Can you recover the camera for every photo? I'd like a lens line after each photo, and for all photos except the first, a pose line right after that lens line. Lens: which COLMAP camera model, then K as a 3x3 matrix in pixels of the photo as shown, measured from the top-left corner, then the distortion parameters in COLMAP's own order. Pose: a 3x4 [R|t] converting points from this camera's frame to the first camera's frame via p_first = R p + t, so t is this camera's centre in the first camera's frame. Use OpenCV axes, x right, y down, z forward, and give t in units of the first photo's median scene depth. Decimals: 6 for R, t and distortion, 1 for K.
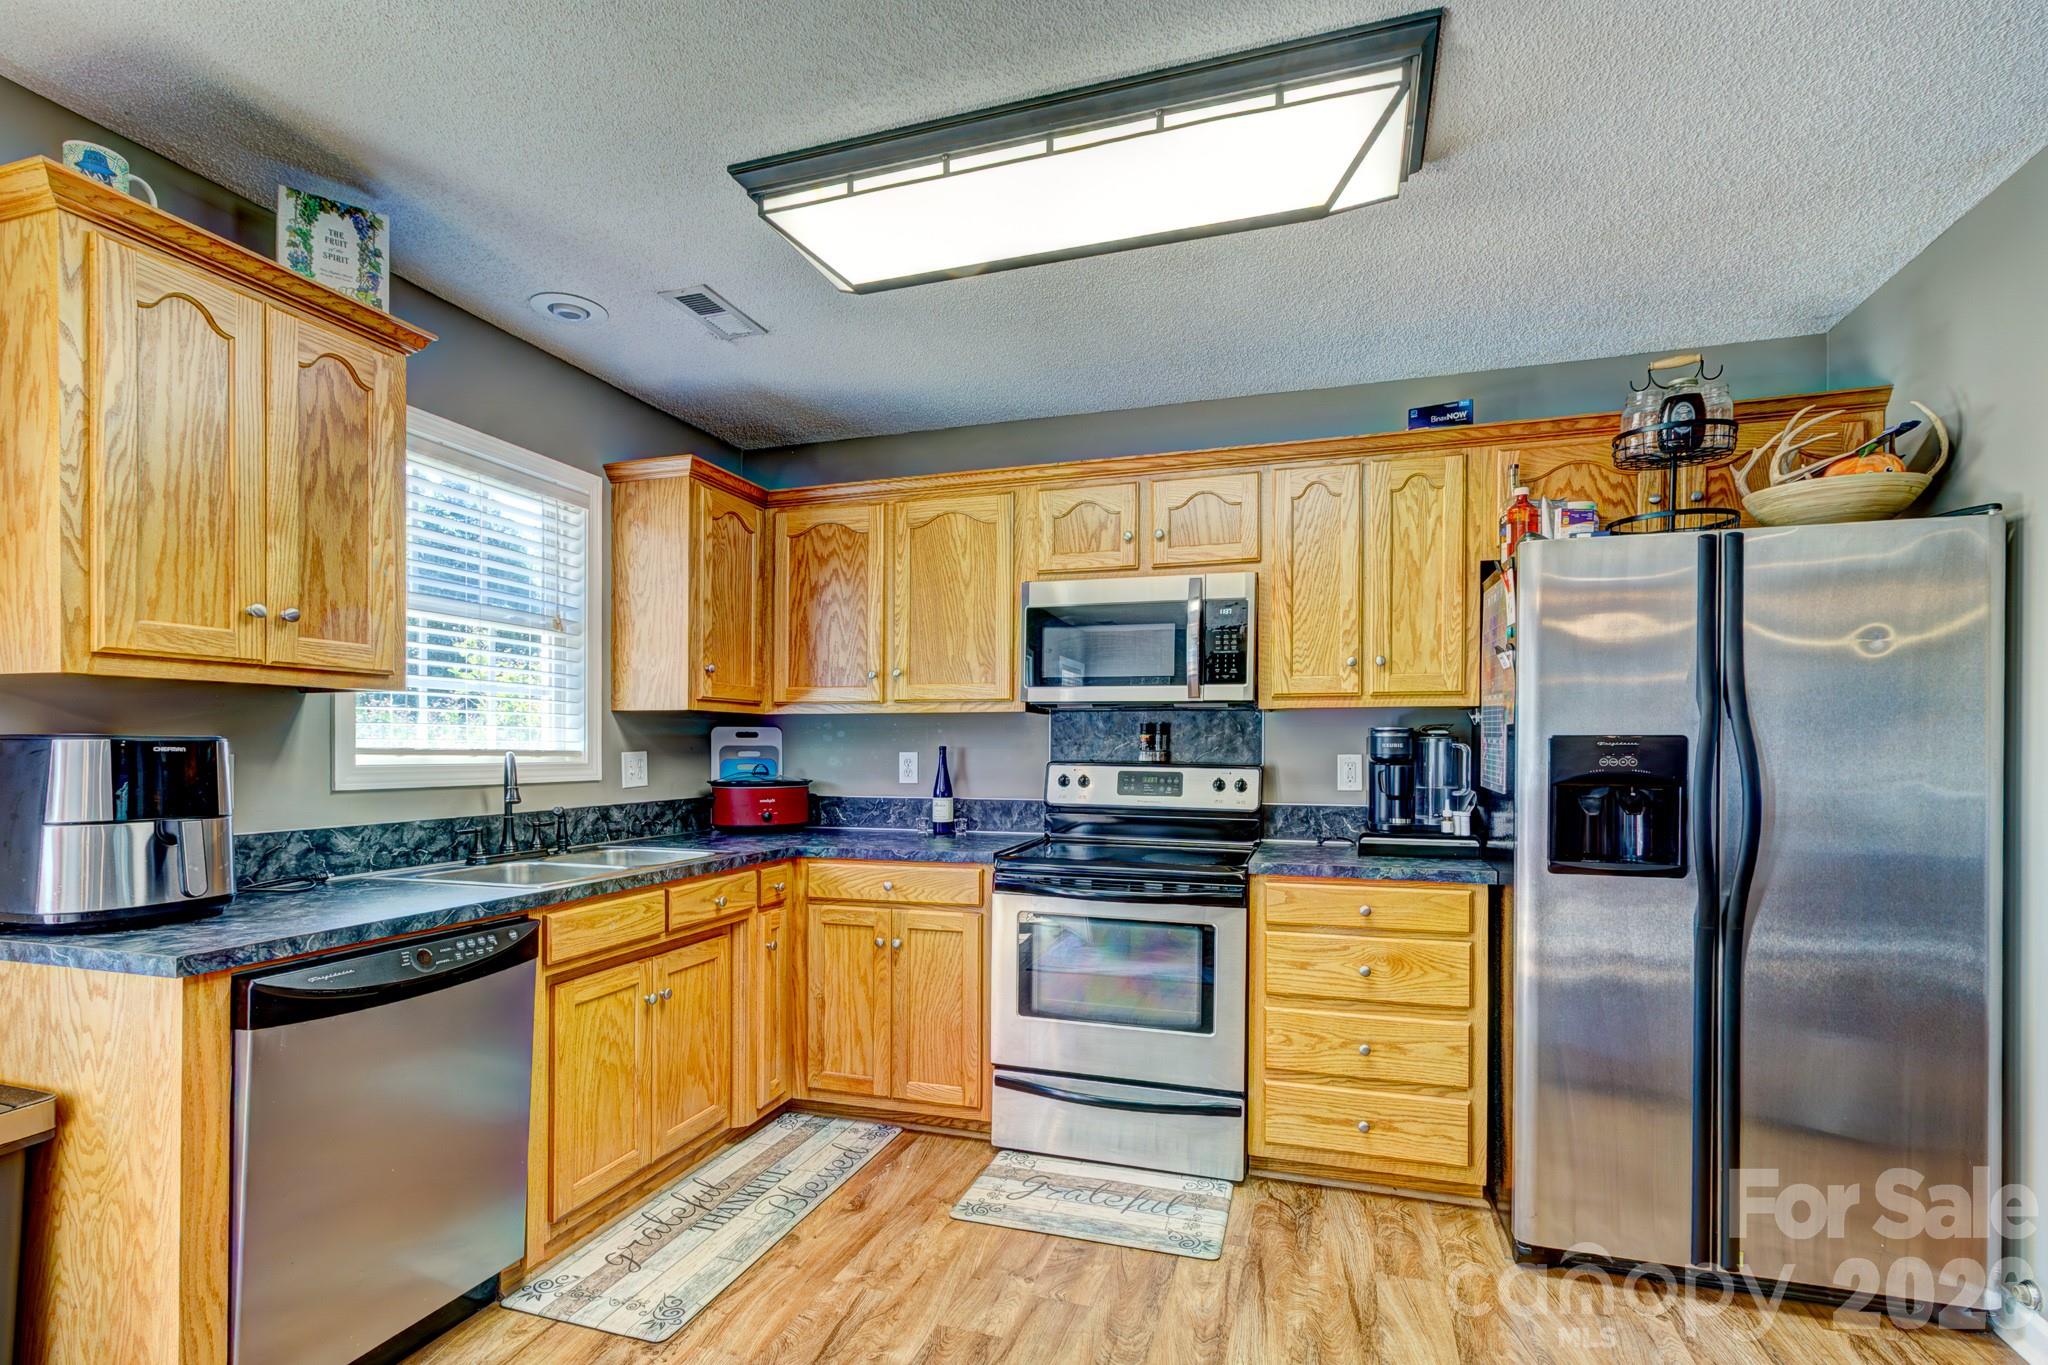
lens RADIAL K [[985.8, 0, 1021.4], [0, 985.8, 734.6], [0, 0, 1]] dist [0.001858, 0.000316]
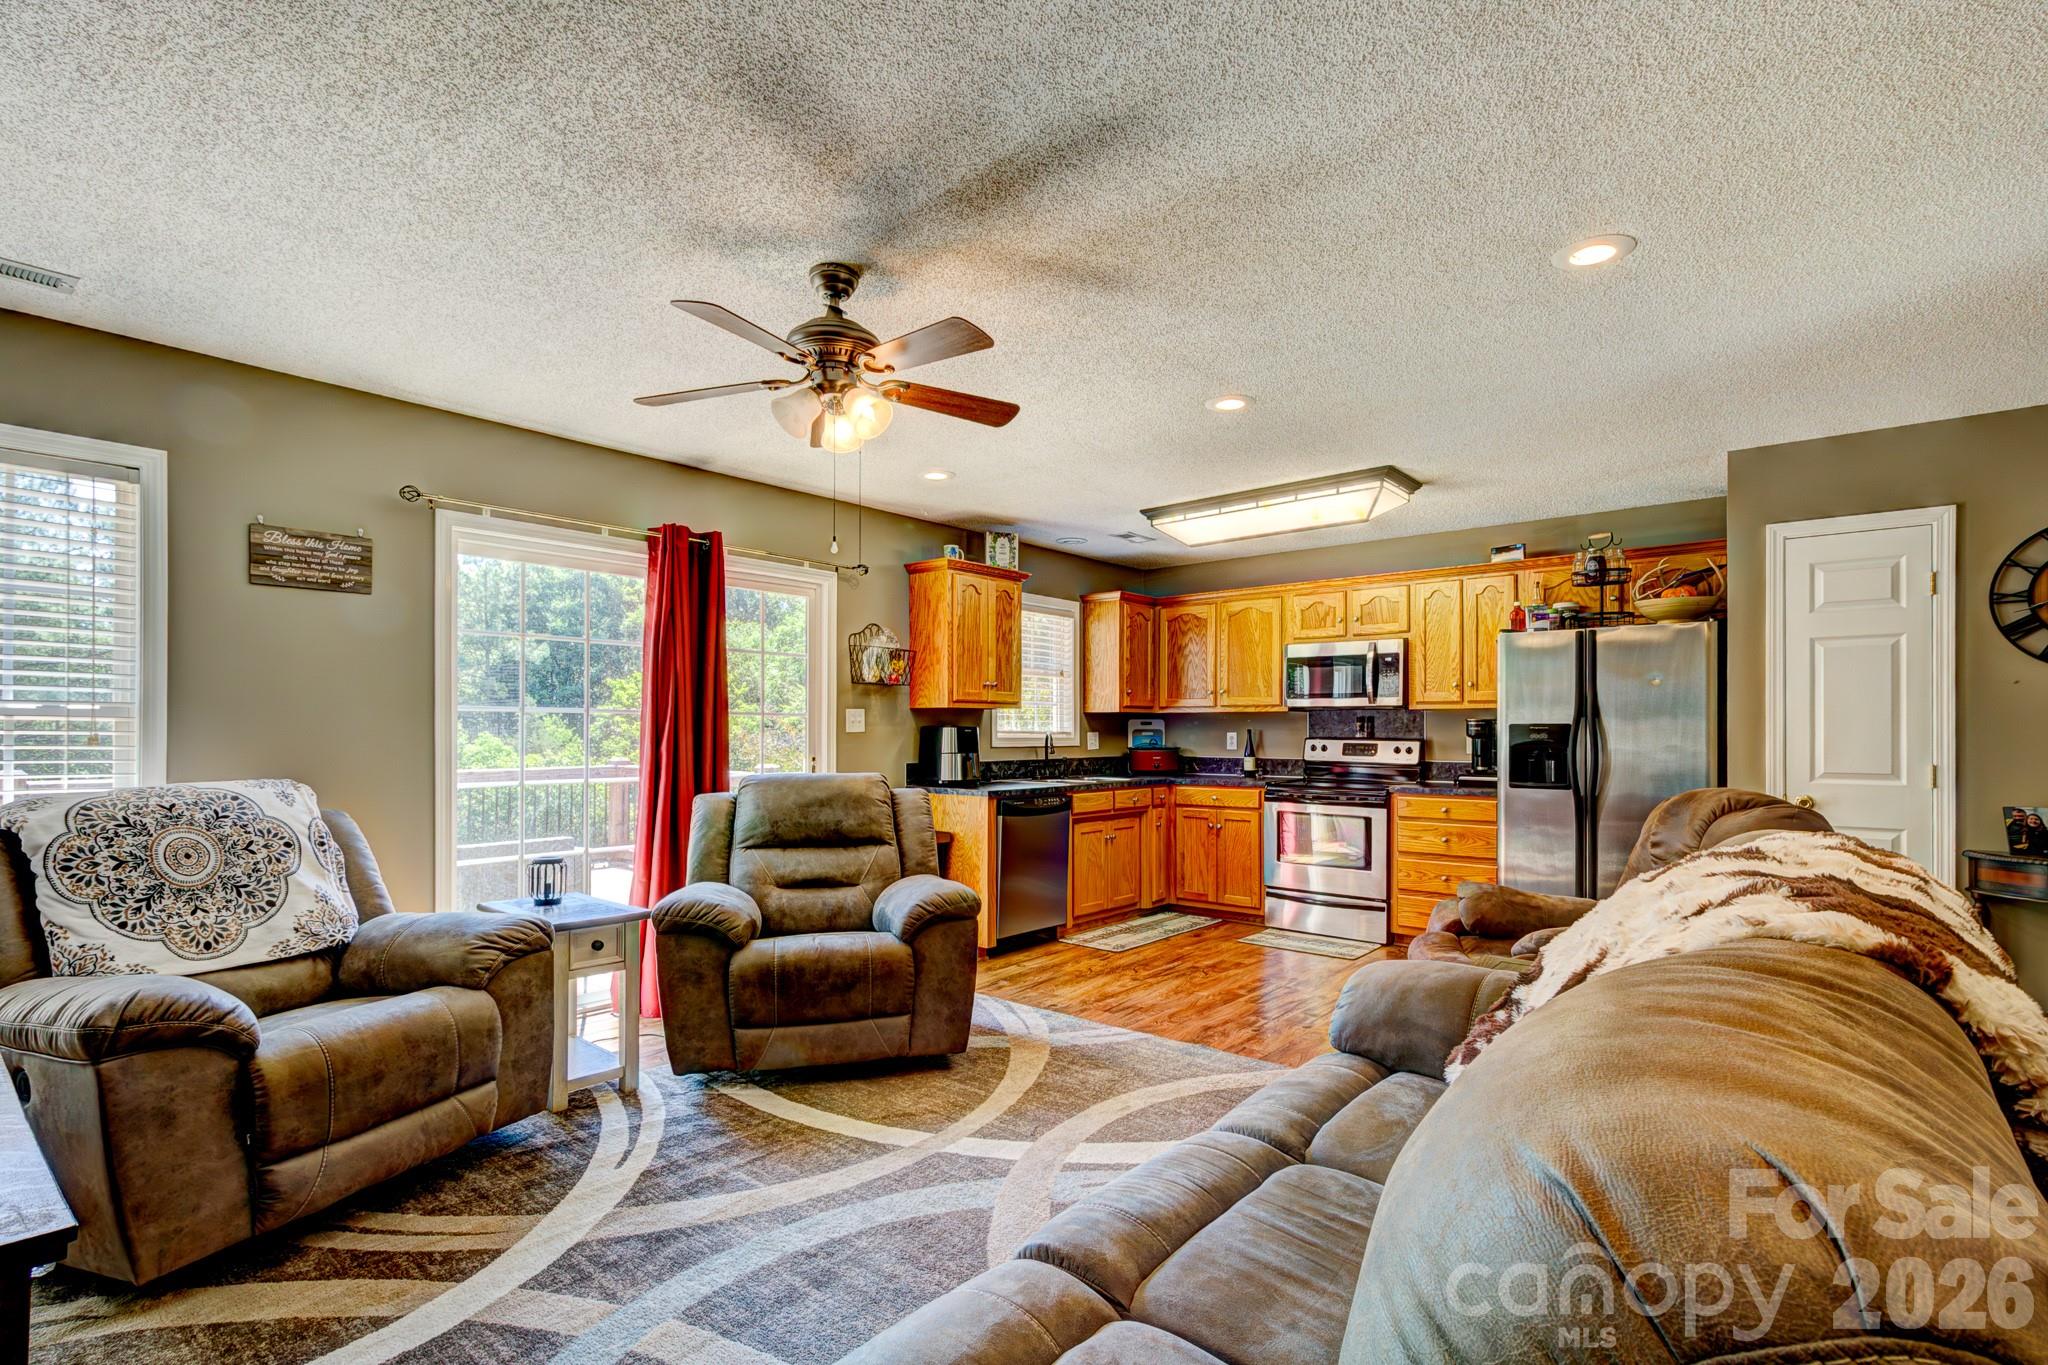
lens RADIAL K [[985.8, 0, 1021.4], [0, 985.8, 734.6], [0, 0, 1]] dist [0.001858, 0.000316]
pose [[0.923685, 0.000186, -0.383153, 0.274406], [0.005950, 0.999872, 0.014830, -0.009981], [0.383107, -0.015978, 0.923566, -1.023089]]
